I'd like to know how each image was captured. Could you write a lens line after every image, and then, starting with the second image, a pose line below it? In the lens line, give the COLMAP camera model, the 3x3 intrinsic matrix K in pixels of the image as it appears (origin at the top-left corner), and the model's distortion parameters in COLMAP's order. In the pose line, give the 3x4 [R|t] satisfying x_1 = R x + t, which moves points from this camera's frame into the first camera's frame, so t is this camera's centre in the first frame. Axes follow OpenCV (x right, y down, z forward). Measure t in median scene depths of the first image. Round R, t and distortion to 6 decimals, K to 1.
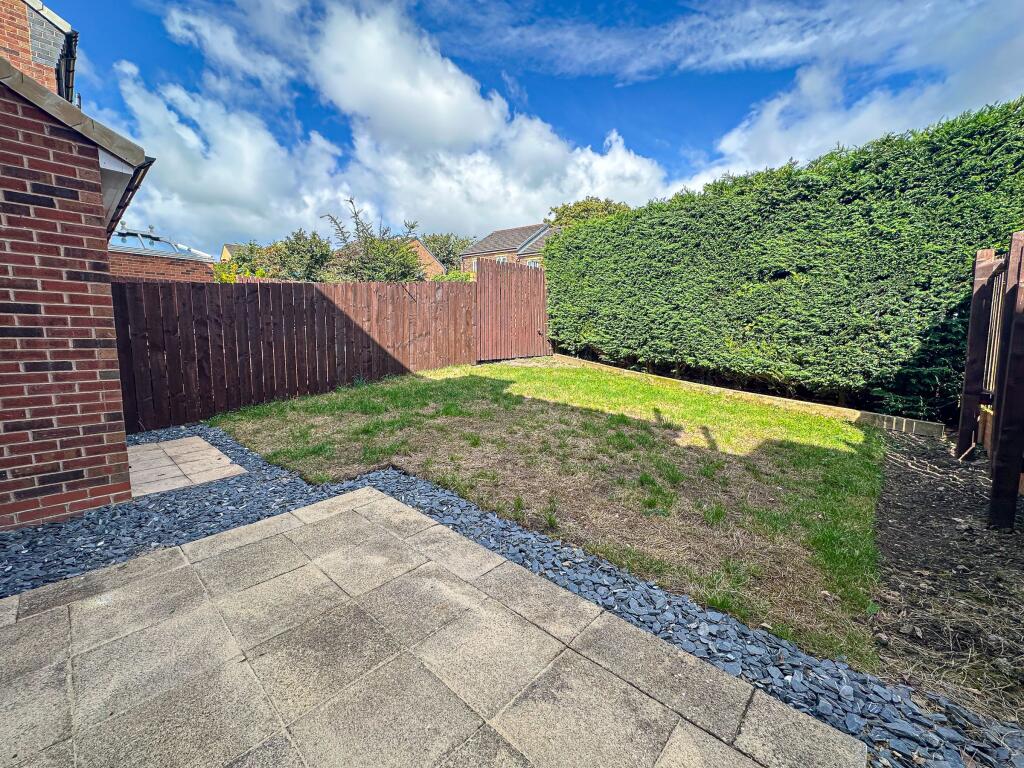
lens RADIAL K [[413.1, 0, 513.2], [0, 413.1, 378.7], [0, 0, 1]] dist [-0.006075, 0.002004]
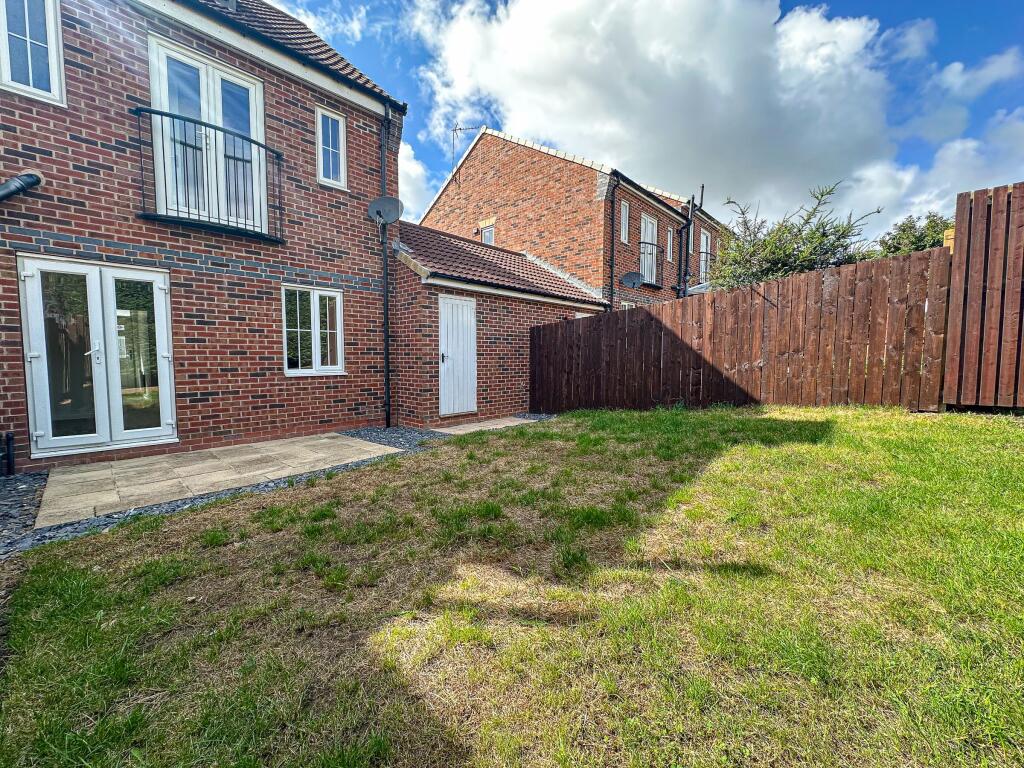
lens RADIAL K [[413.1, 0, 509.9], [0, 413.1, 383.3], [0, 0, 1]] dist [-0.006075, 0.002004]
pose [[-0.029246, 0.064276, -0.997504, 0.535047], [-0.102448, 0.992482, 0.066956, -0.061185], [0.994308, 0.104150, -0.022442, 0.626108]]
